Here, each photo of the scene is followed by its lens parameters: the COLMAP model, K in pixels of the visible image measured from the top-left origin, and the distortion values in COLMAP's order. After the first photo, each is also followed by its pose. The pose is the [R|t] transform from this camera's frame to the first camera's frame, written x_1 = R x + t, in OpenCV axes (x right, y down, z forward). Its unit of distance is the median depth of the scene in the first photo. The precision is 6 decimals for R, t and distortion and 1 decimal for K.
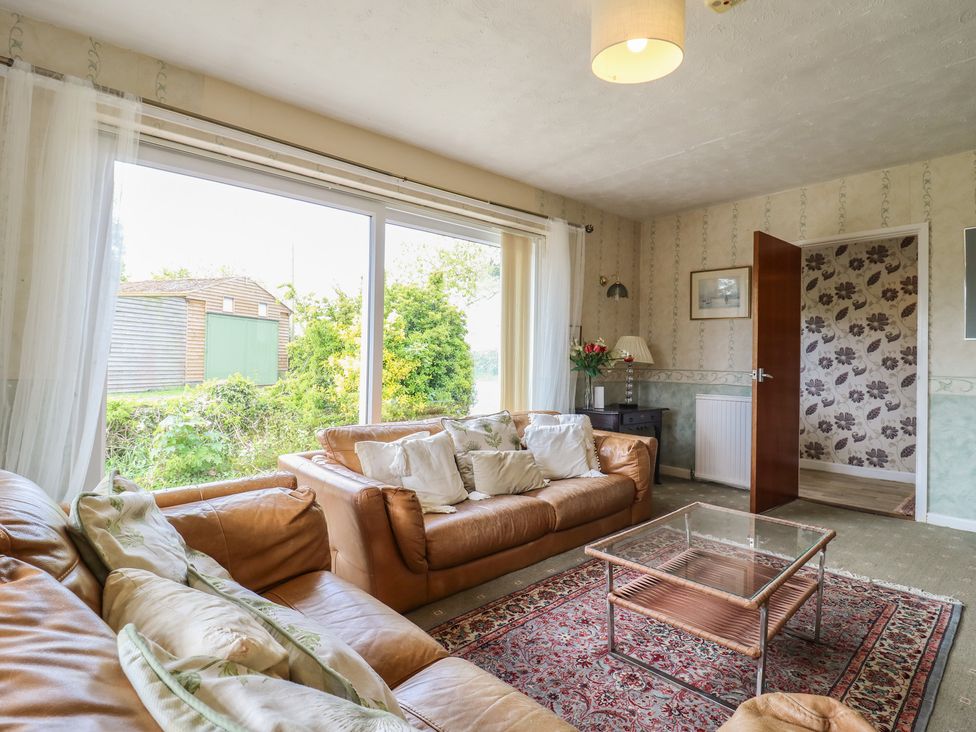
lens RADIAL K [[510.5, 0, 493.4], [0, 510.5, 356.9], [0, 0, 1]] dist [0.000030, -0.013259]
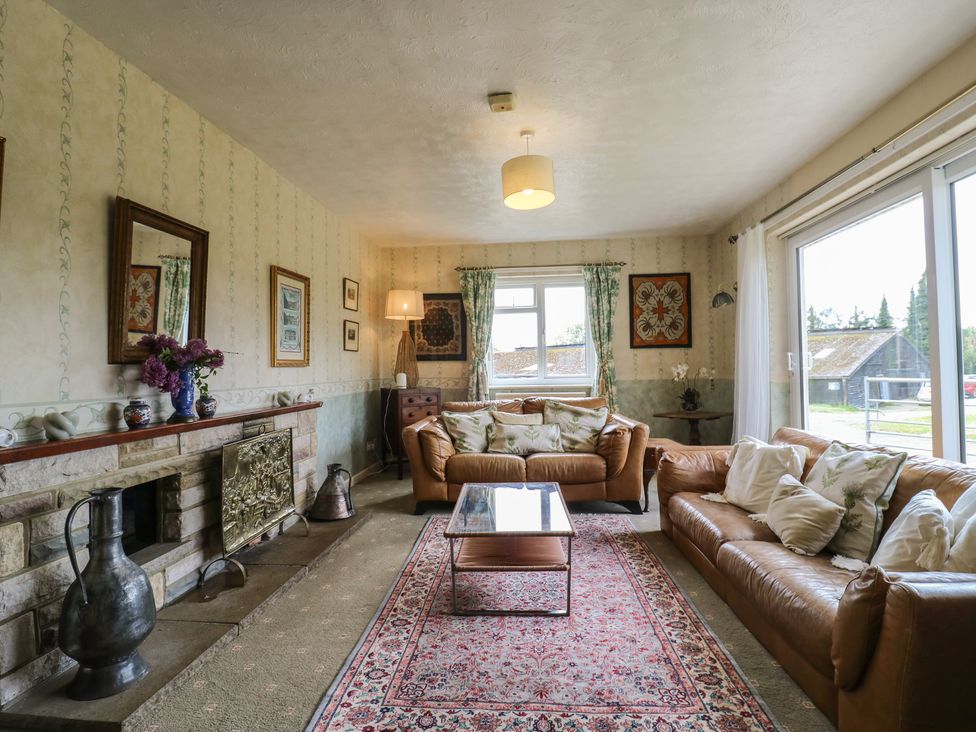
lens RADIAL K [[508.4, 0, 486.1], [0, 508.4, 351.7], [0, 0, 1]] dist [-0.000225, -0.013399]
pose [[-0.734967, -0.025708, -0.677615, 0.754359], [0.009160, 0.998814, -0.047829, 0.007962], [0.678041, -0.041360, -0.733860, 1.044463]]
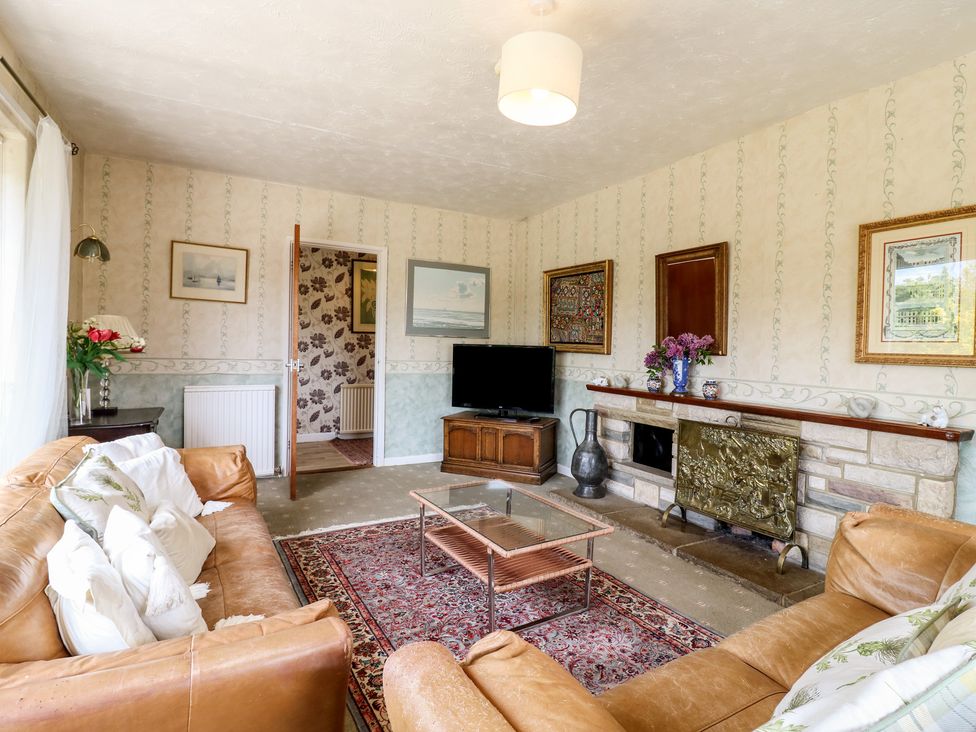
lens RADIAL K [[510.5, 0, 493.4], [0, 510.5, 356.9], [0, 0, 1]] dist [0.000030, -0.013259]
pose [[0.214003, -0.032254, 0.976300, -0.417322], [-0.030624, 0.998742, 0.039708, -0.034373], [-0.976353, -0.038396, 0.212746, 0.405104]]
